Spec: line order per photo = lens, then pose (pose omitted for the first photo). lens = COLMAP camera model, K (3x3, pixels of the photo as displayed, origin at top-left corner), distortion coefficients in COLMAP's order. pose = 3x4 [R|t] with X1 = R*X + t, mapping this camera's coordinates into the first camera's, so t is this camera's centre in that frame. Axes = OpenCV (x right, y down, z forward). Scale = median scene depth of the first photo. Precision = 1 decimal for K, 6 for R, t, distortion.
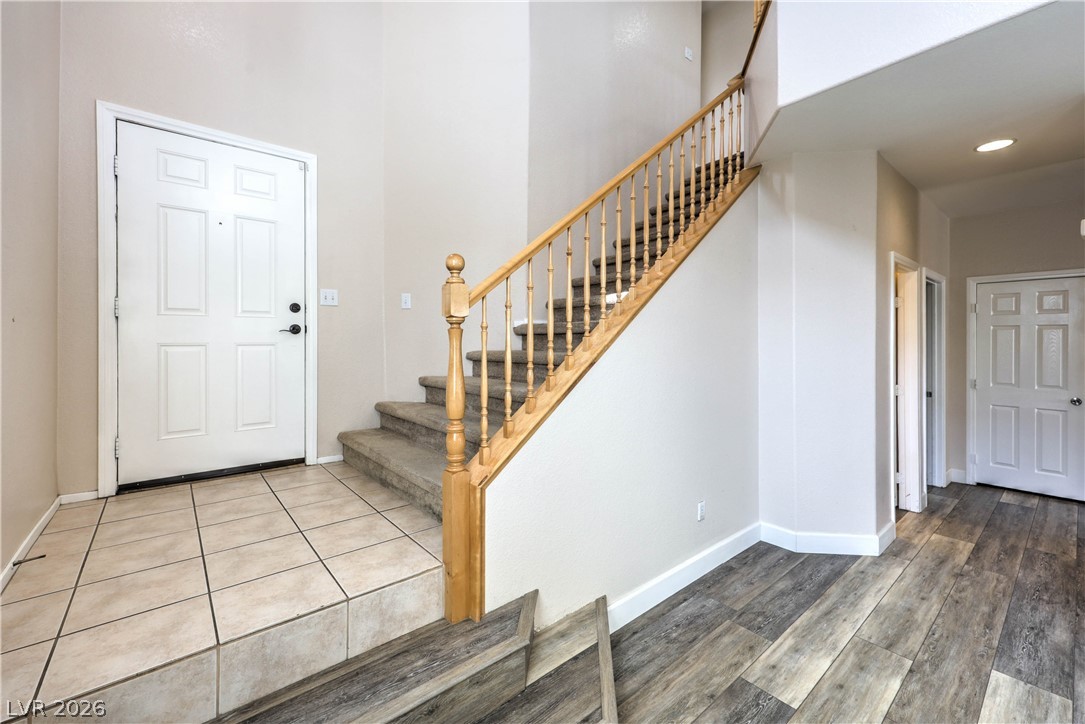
lens RADIAL K [[448.5, 0, 542.5], [0, 448.5, 343.1], [0, 0, 1]] dist [0.006946, 0.002509]
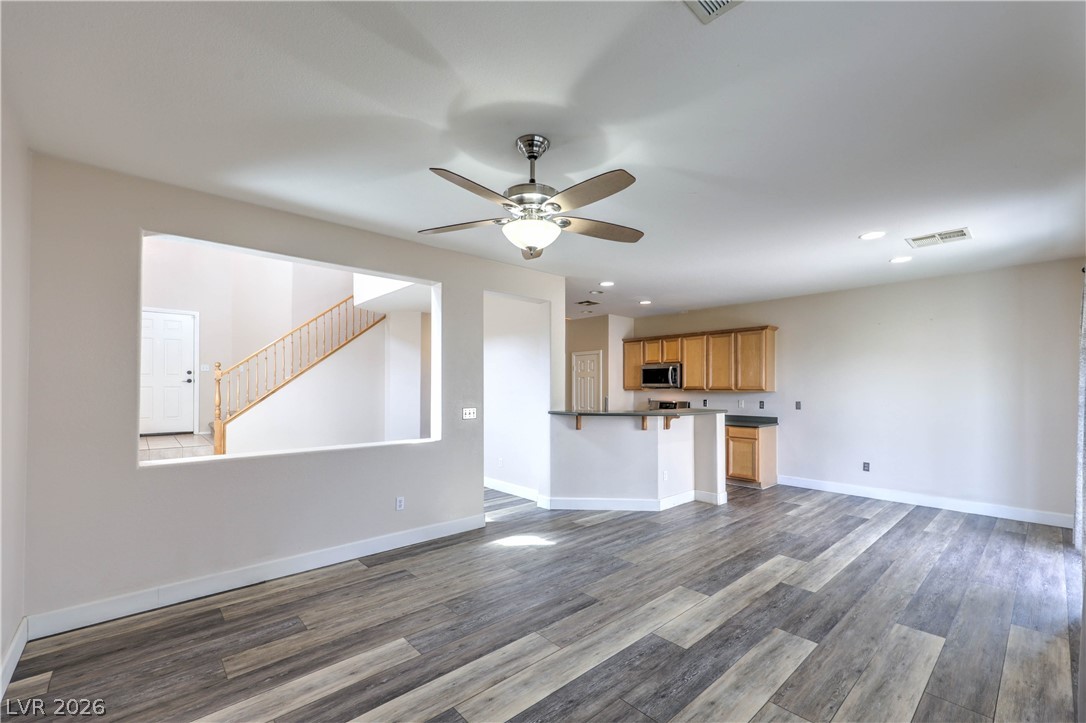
lens RADIAL K [[449.0, 0, 546.5], [0, 449.0, 391.5], [0, 0, 1]] dist [0.006946, 0.002509]
pose [[0.999300, -0.001665, 0.037374, 1.734948], [0.001366, 0.999967, 0.008019, 0.007051], [-0.037386, -0.007963, 0.999269, -2.015230]]
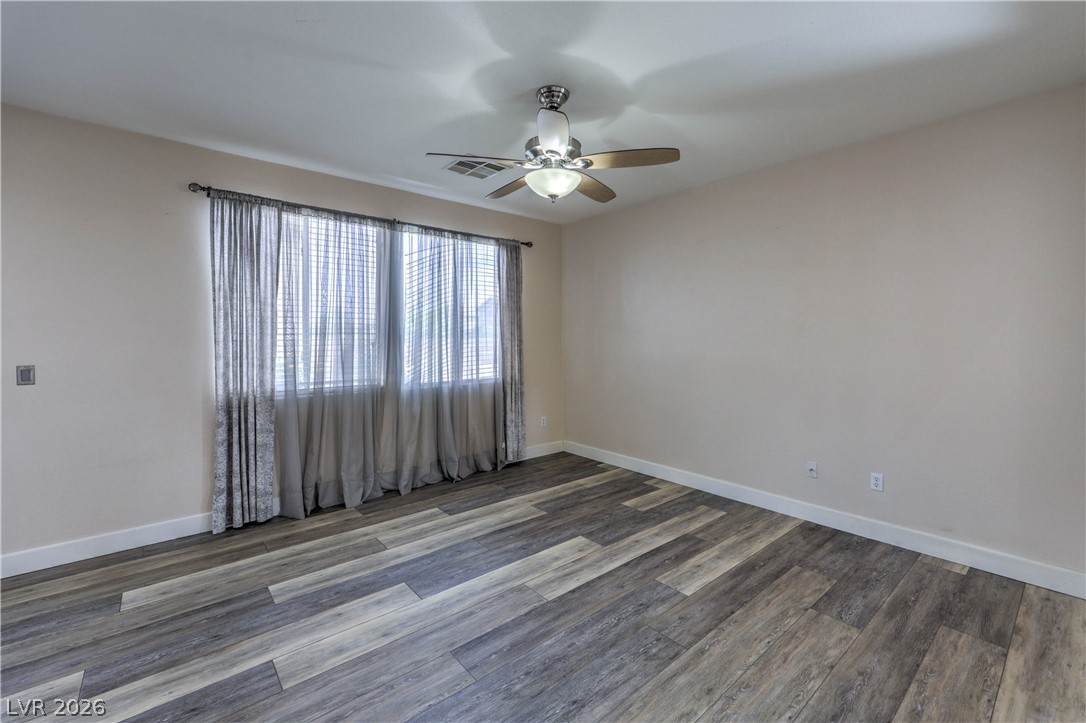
lens RADIAL K [[449.0, 0, 548.5], [0, 449.0, 349.4], [0, 0, 1]] dist [0.006946, 0.002509]
pose [[-0.999985, -0.000429, -0.005421, 1.752909], [-0.000551, 0.999746, 0.022546, 0.024724], [0.005410, 0.022548, -0.999731, 0.006943]]
